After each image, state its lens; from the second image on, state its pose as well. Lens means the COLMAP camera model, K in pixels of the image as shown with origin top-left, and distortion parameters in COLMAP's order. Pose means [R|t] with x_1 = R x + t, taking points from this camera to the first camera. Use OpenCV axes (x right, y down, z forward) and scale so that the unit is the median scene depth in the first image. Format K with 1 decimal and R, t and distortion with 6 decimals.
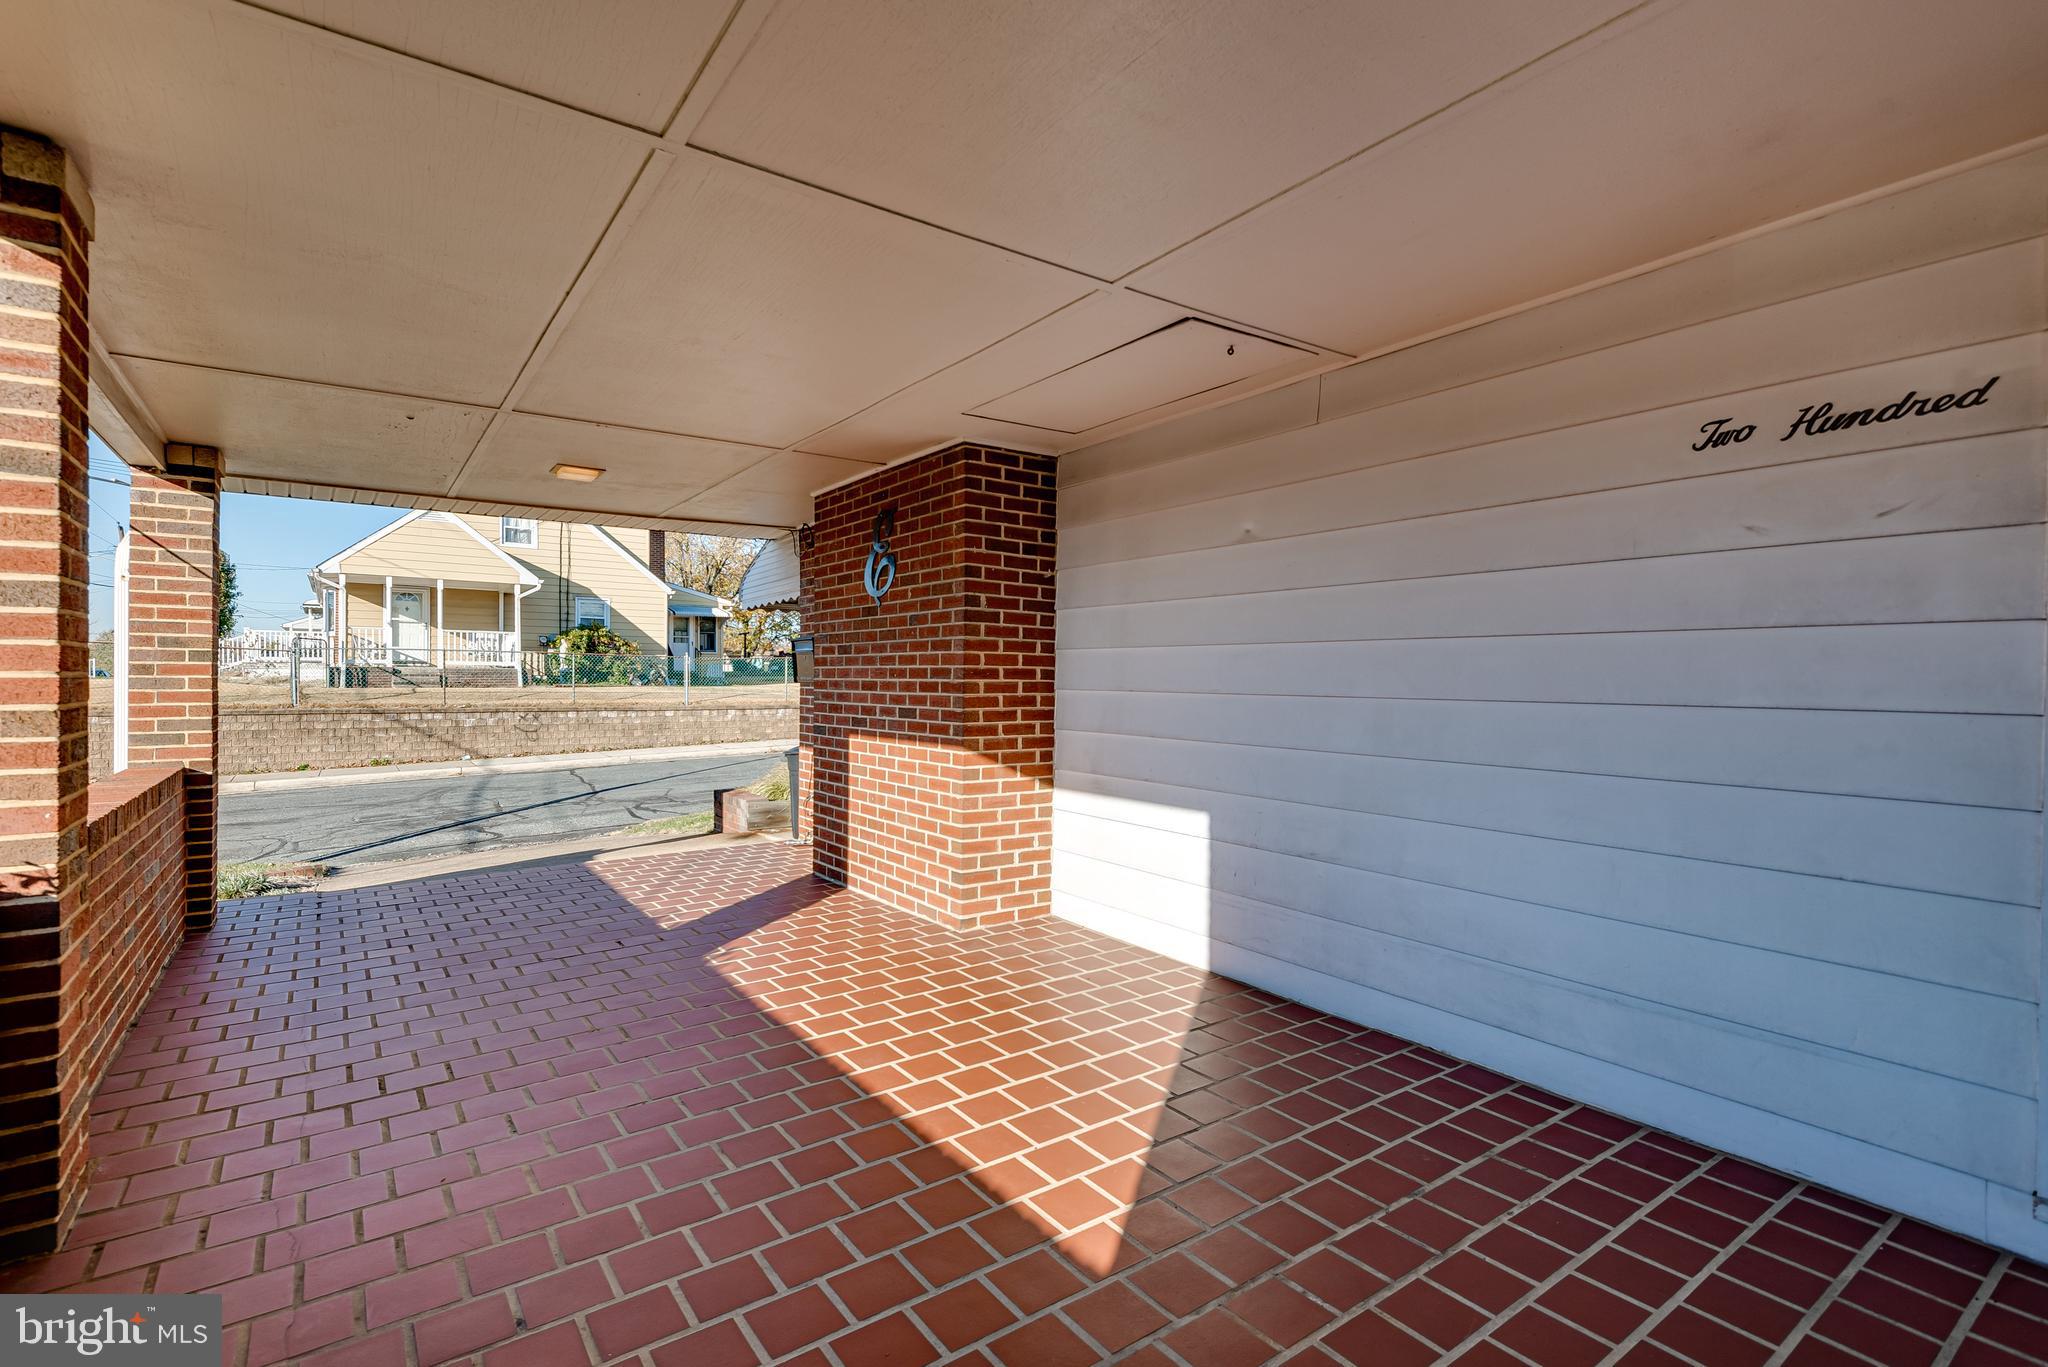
lens RADIAL K [[932.2, 0, 1021.5], [0, 932.2, 668.5], [0, 0, 1]] dist [0.042720, -0.021384]
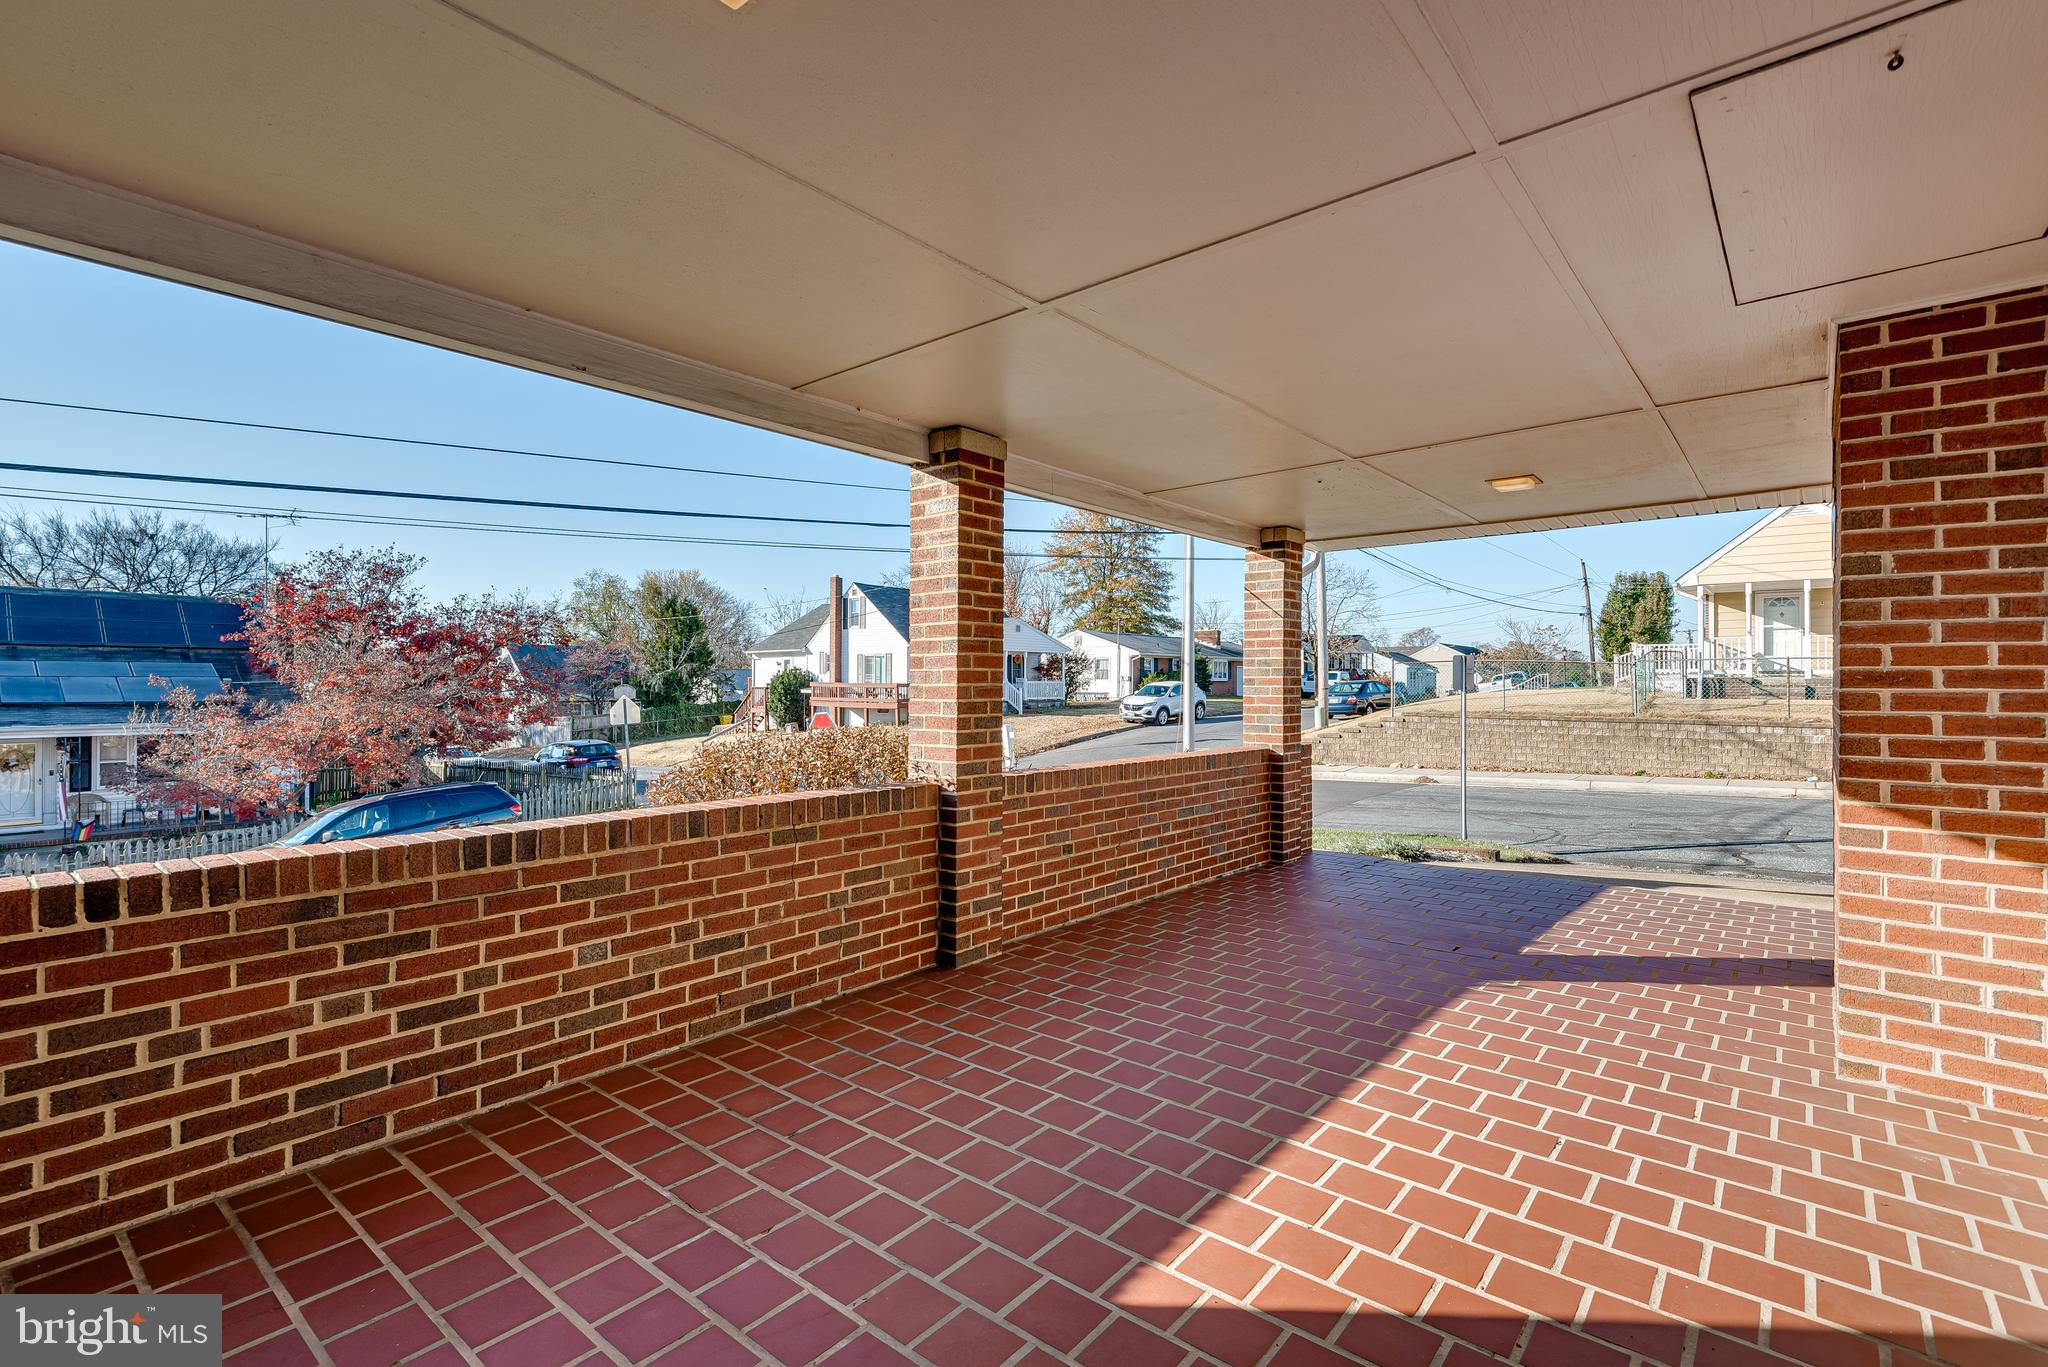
lens RADIAL K [[932.2, 0, 1021.5], [0, 932.2, 668.5], [0, 0, 1]] dist [0.042720, -0.021384]
pose [[0.253930, -0.021492, -0.966984, 0.417563], [0.010019, 0.999758, -0.019590, 0.005034], [0.967171, -0.004713, 0.254083, 0.273477]]
